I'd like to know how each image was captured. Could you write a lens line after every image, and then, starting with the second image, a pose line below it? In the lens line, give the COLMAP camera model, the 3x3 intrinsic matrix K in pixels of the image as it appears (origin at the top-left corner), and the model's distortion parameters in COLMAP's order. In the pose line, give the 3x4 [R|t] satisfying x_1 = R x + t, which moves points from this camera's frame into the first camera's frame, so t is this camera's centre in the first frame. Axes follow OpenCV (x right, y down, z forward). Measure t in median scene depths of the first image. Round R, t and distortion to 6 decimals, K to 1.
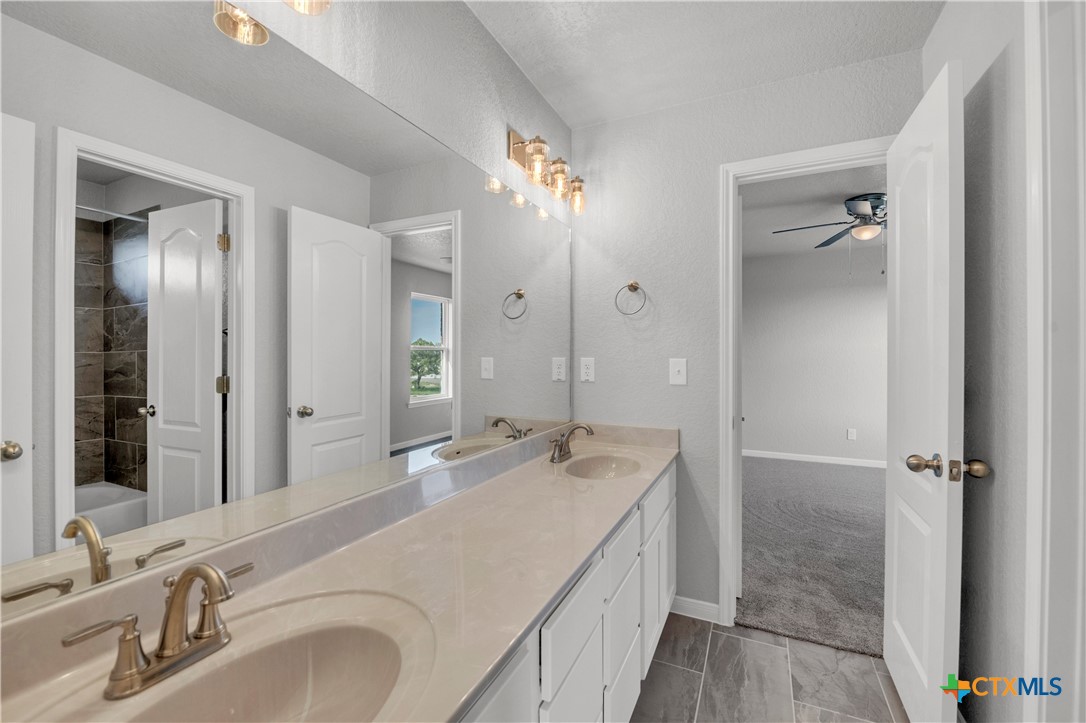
lens RADIAL K [[436.8, 0, 544.9], [0, 436.8, 352.5], [0, 0, 1]] dist [-0.012033, -0.000494]
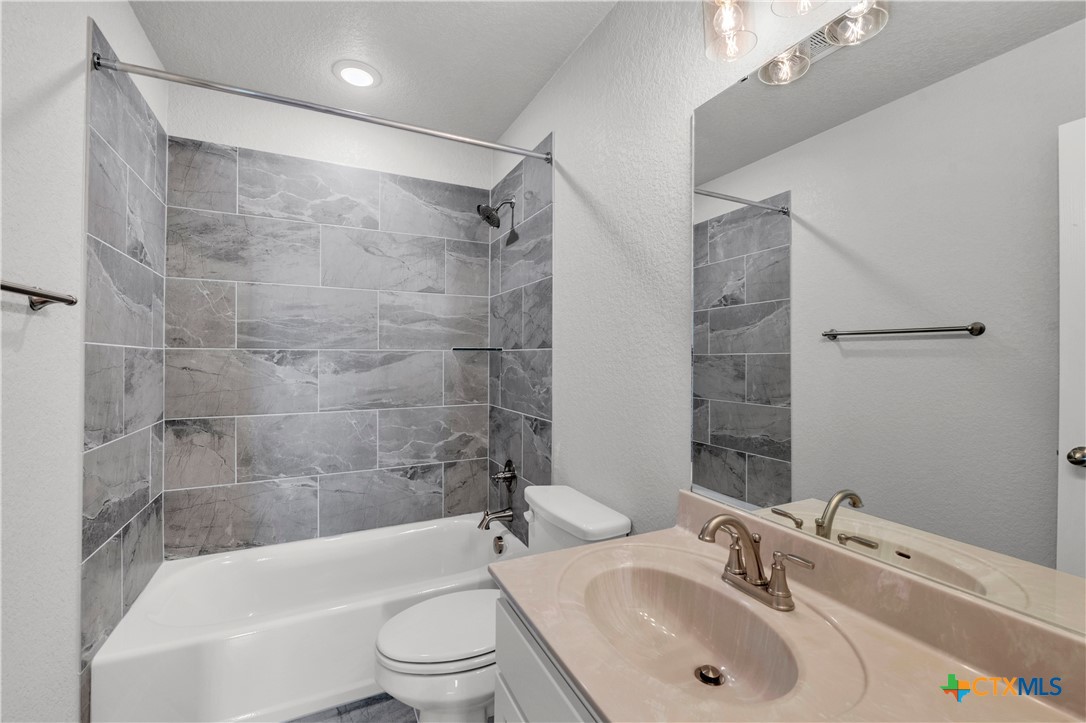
lens RADIAL K [[436.8, 0, 544.9], [0, 436.8, 352.5], [0, 0, 1]] dist [-0.012033, -0.000494]
pose [[-0.600499, -0.018796, -0.799404, 0.539292], [-0.002278, 0.999760, -0.021796, 0.006937], [0.799622, -0.011267, -0.600398, 1.136057]]
